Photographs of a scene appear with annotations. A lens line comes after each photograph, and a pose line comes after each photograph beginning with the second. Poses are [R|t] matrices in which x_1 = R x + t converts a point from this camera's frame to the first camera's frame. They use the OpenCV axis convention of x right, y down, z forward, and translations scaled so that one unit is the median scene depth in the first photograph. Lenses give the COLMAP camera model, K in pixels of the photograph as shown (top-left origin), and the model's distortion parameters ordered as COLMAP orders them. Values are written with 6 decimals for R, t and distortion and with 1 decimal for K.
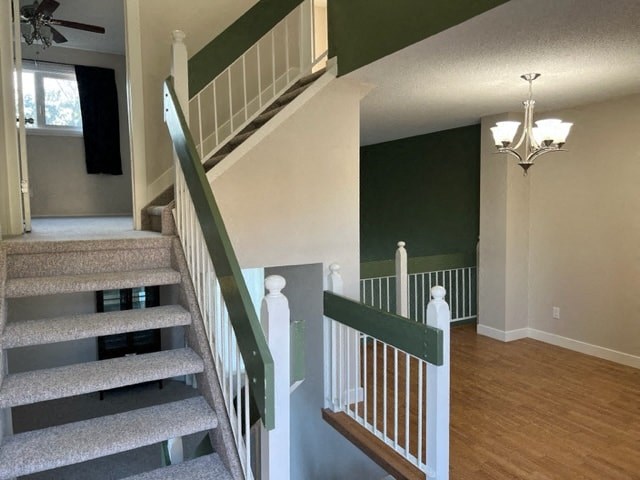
lens RADIAL K [[475.3, 0, 323.6], [0, 475.3, 239.1], [0, 0, 1]] dist [0.078016, -0.090867]
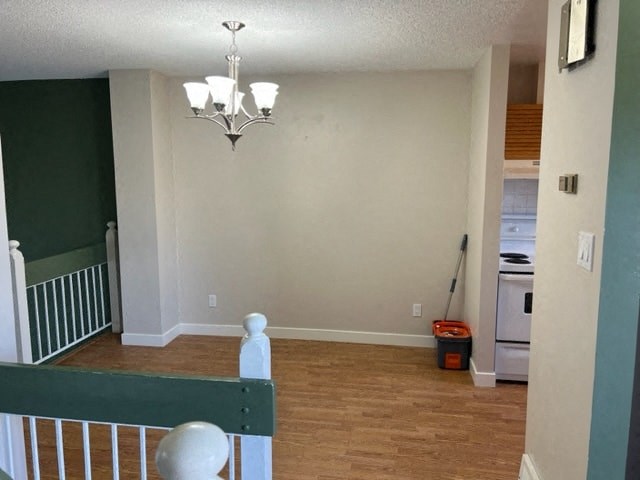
lens RADIAL K [[475.3, 0, 323.6], [0, 475.3, 239.1], [0, 0, 1]] dist [0.078016, -0.090867]
pose [[0.610234, -0.093808, 0.786648, -0.135783], [0.057140, 0.995590, 0.074399, -0.030170], [-0.790158, -0.000451, 0.612903, 0.361593]]
